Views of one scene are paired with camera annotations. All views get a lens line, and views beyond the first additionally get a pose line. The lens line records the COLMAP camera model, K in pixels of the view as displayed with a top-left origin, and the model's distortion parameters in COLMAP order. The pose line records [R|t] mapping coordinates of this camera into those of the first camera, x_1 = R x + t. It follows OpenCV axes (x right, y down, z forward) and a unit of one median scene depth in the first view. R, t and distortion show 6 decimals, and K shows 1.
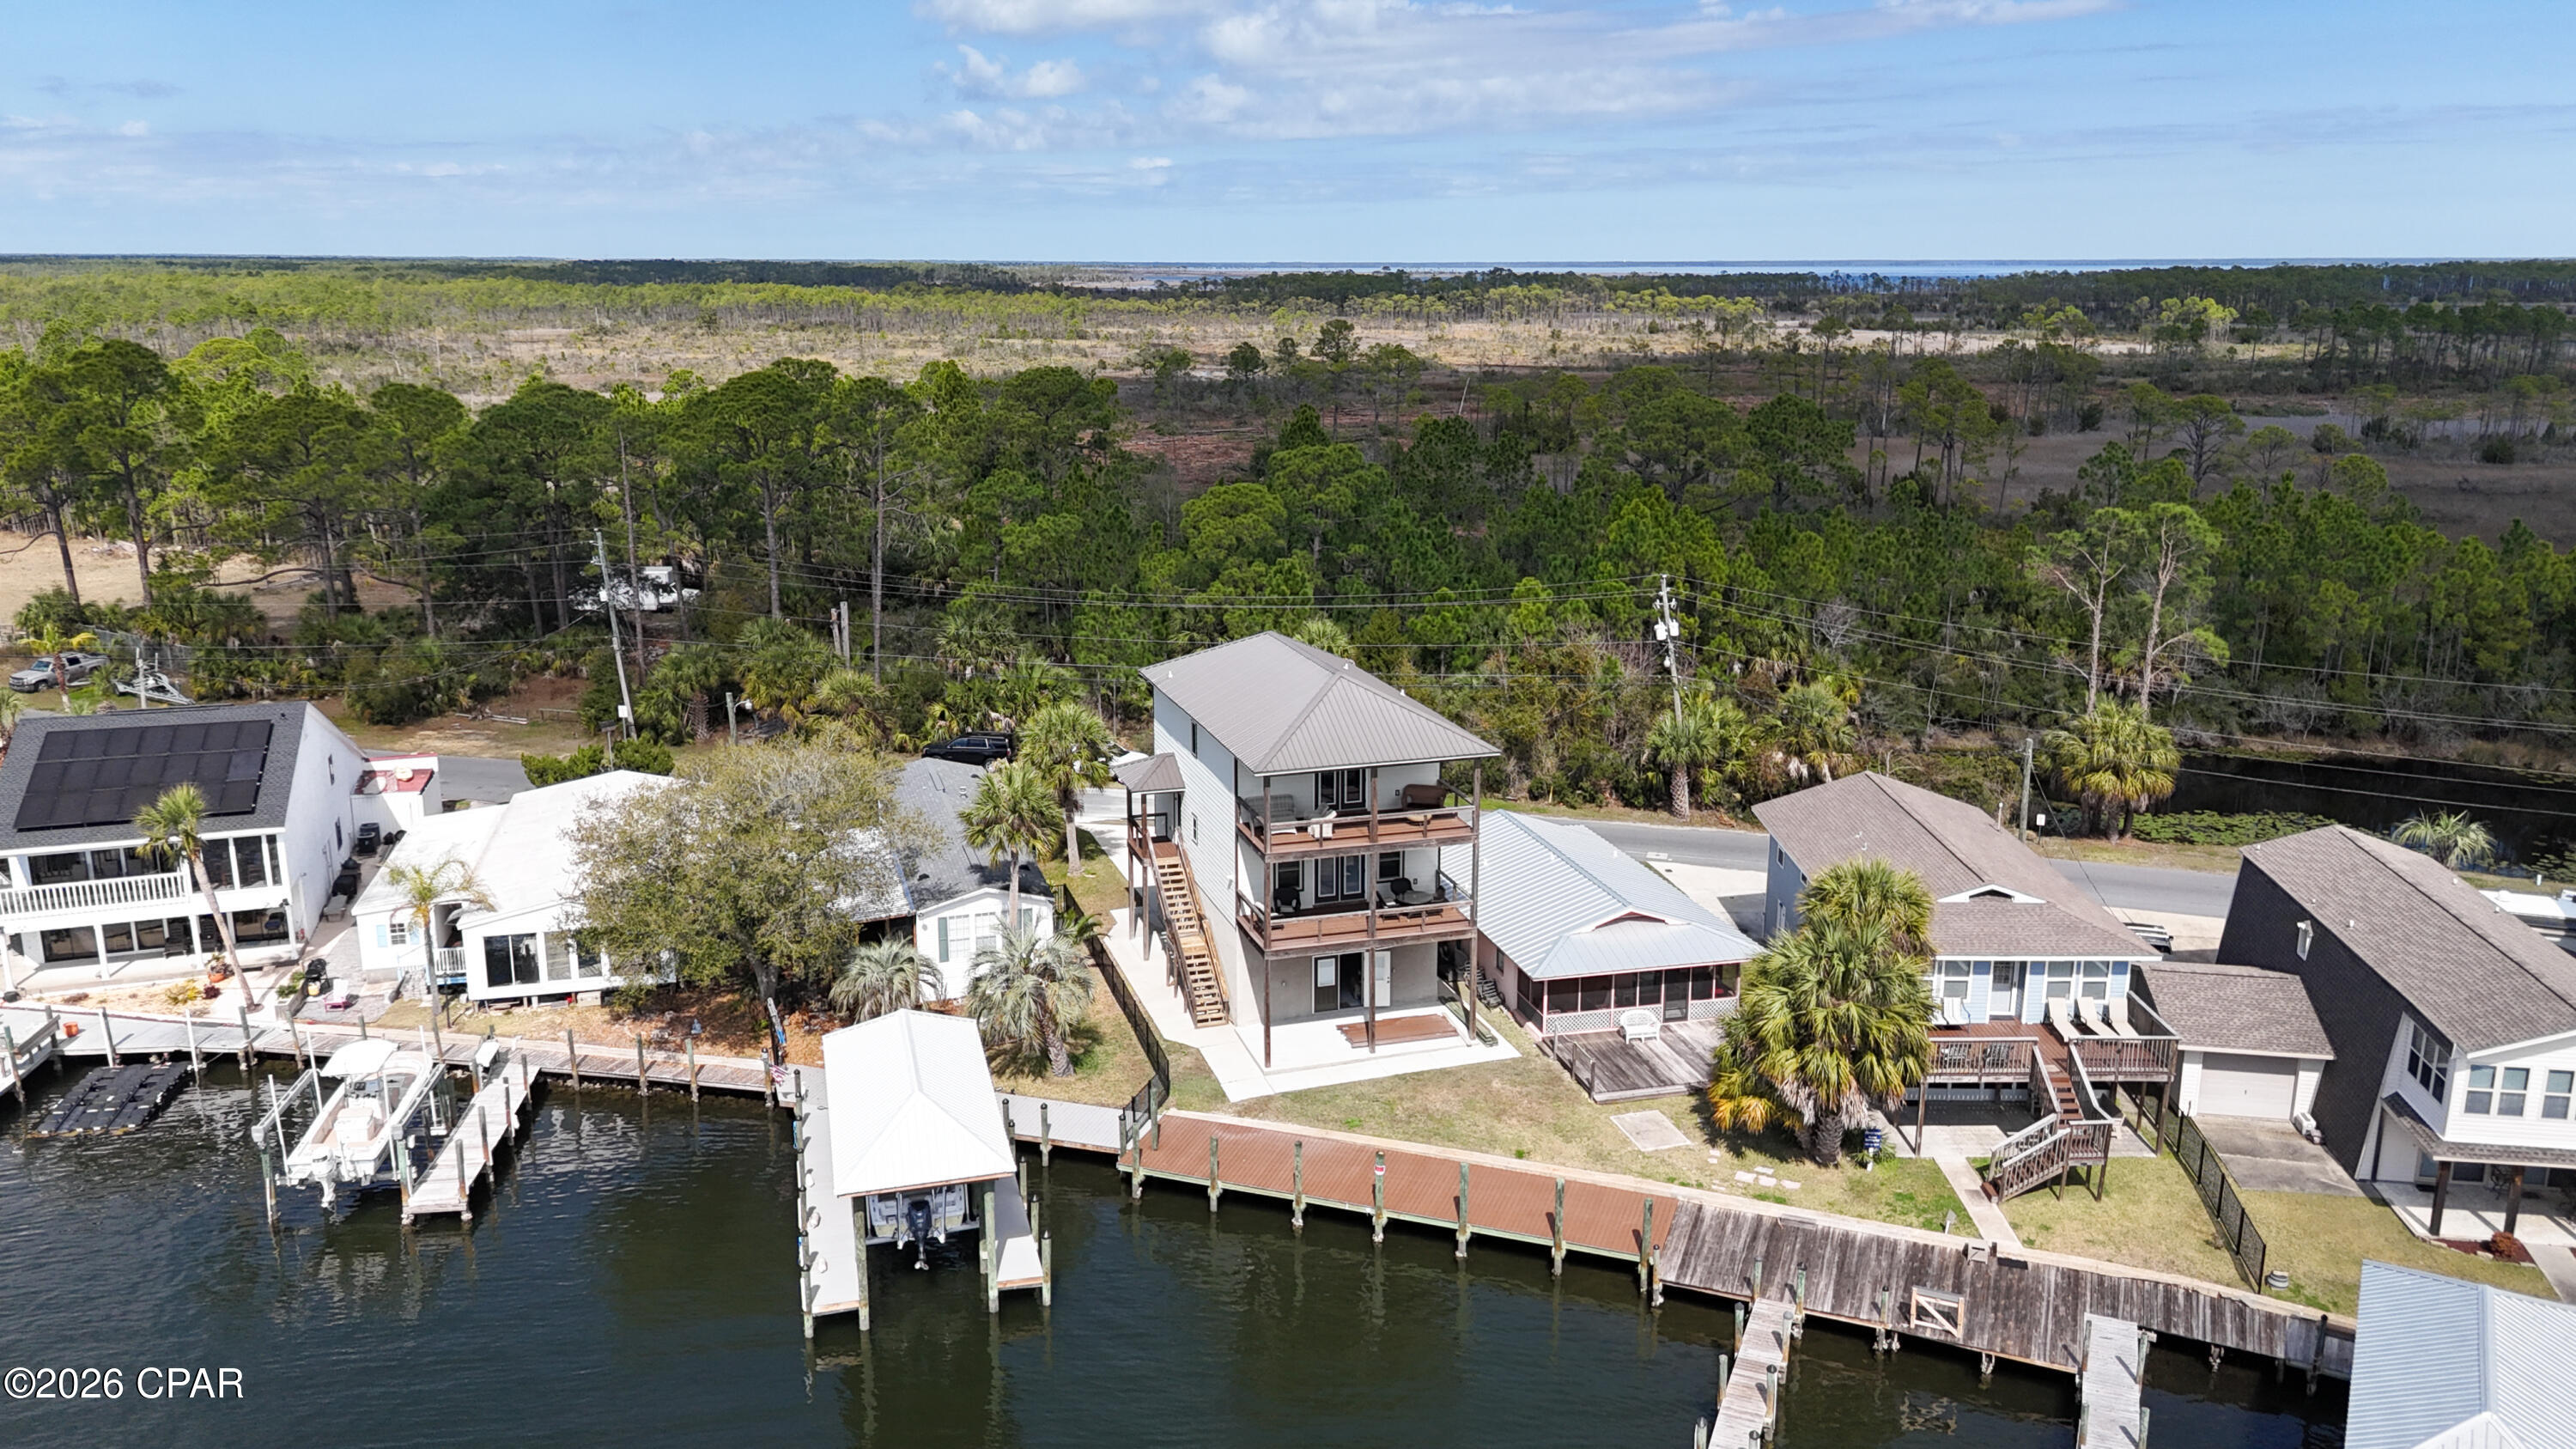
lens RADIAL K [[1887.1, 0, 1289.0], [0, 1887.1, 724.6], [0, 0, 1]] dist [0.068651, -0.060602]
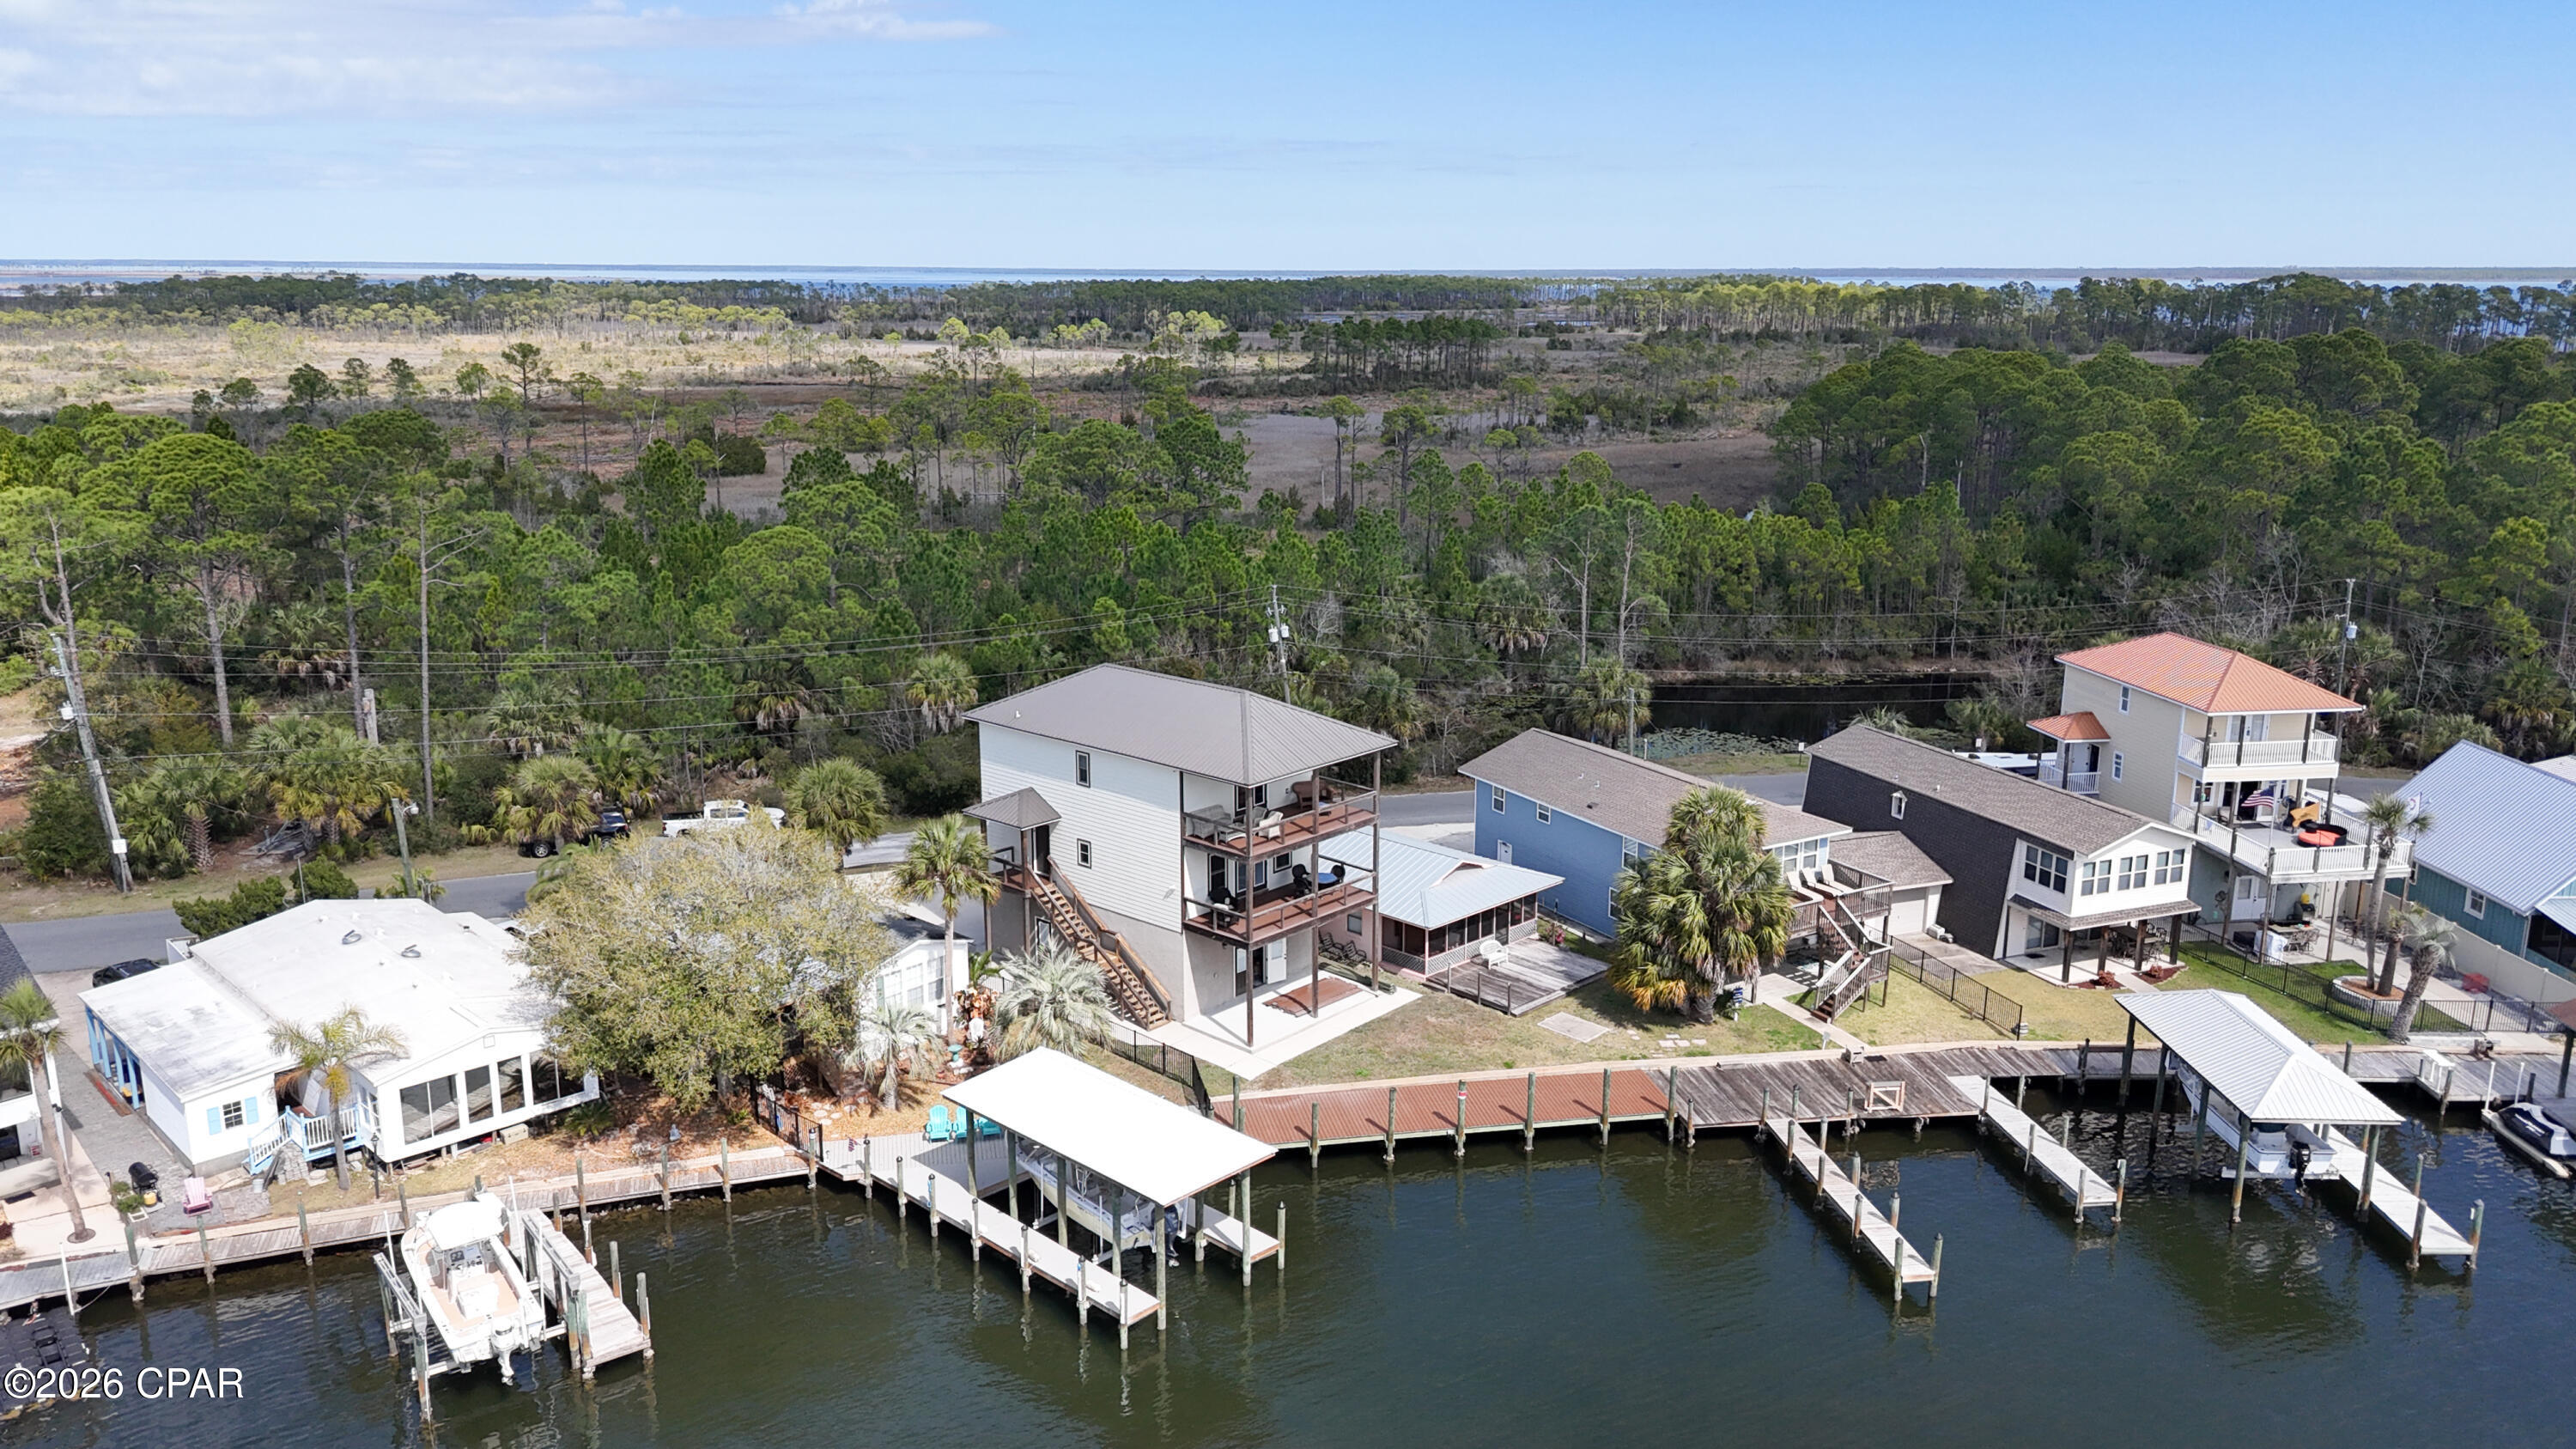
lens RADIAL K [[1894.9, 0, 1290.6], [0, 1894.9, 723.8], [0, 0, 1]] dist [0.068210, -0.060210]
pose [[0.862774, -0.116955, 0.491877, -0.532993], [0.118888, 0.992528, 0.027461, -0.037330], [-0.491413, 0.034786, 0.870232, 0.004504]]
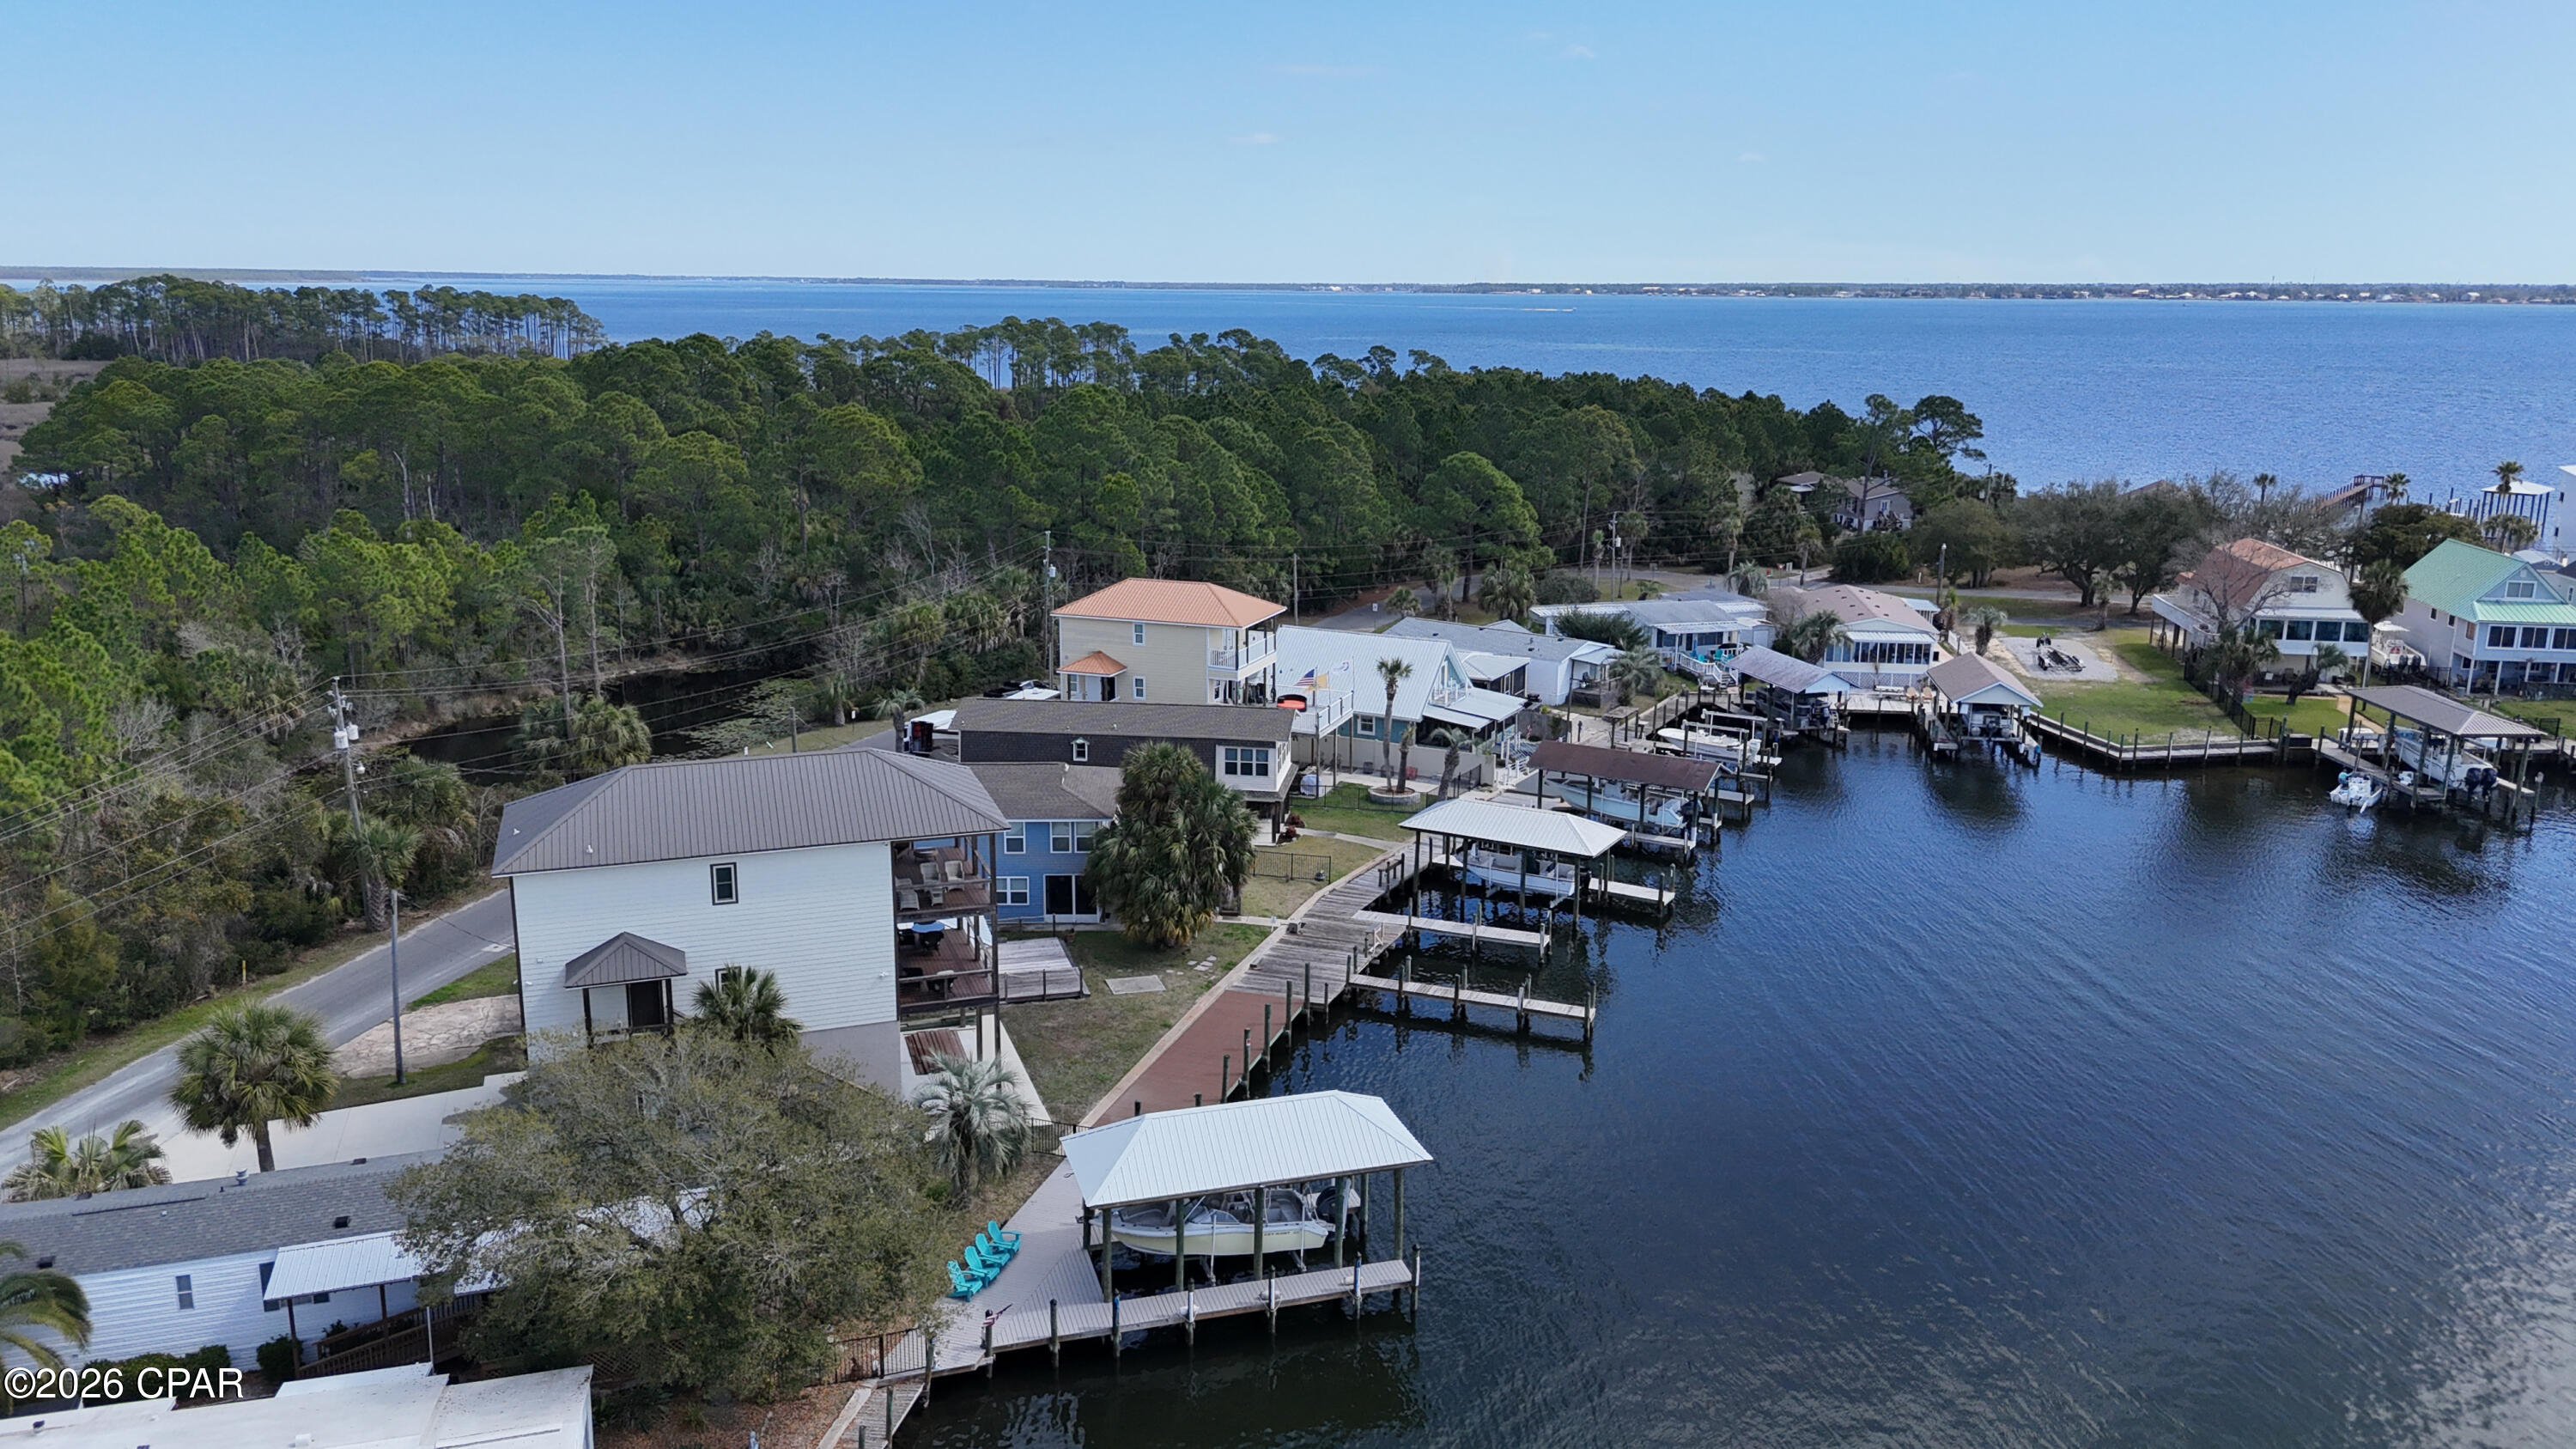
lens RADIAL K [[1887.1, 0, 1289.0], [0, 1887.1, 724.6], [0, 0, 1]] dist [0.068651, -0.060602]
pose [[-0.021693, -0.230339, 0.972869, -1.035758], [0.231688, 0.945449, 0.229013, -0.235458], [-0.972548, 0.230370, 0.032857, 0.772974]]
